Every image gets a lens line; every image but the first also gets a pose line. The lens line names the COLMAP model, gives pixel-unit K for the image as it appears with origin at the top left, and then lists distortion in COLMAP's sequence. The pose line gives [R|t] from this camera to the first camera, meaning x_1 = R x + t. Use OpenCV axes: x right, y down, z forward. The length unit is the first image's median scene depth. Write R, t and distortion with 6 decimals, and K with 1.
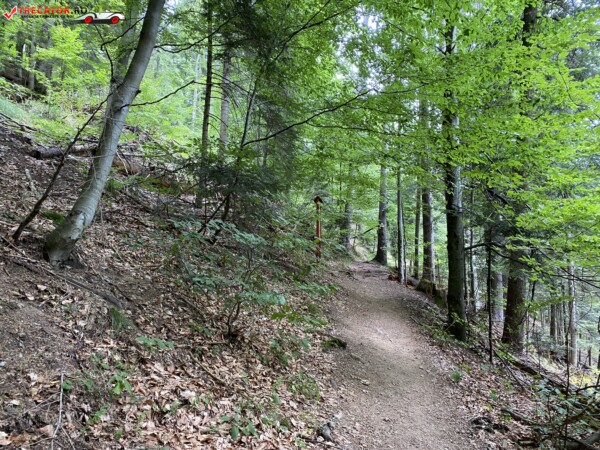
lens RADIAL K [[459.5, 0, 300.2], [0, 459.5, 225.1], [0, 0, 1]] dist [-0.073182, -0.005293]
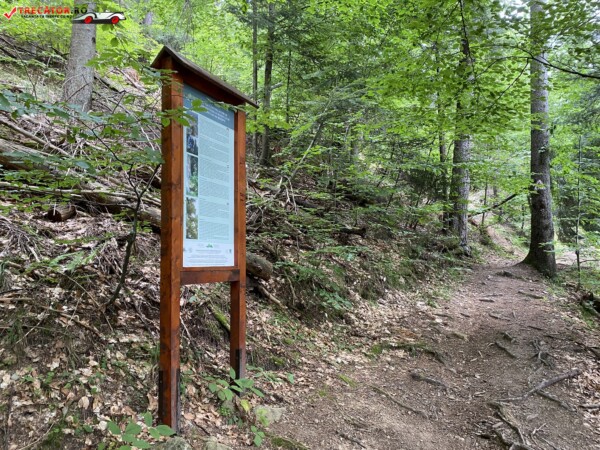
lens RADIAL K [[459.5, 0, 299.6], [0, 459.5, 225.5], [0, 0, 1]] dist [-0.073182, -0.005293]
pose [[0.953438, -0.052432, -0.296997, 0.079451], [0.069640, 0.996433, 0.047651, 0.002076], [0.293439, -0.066115, 0.953689, 0.487345]]
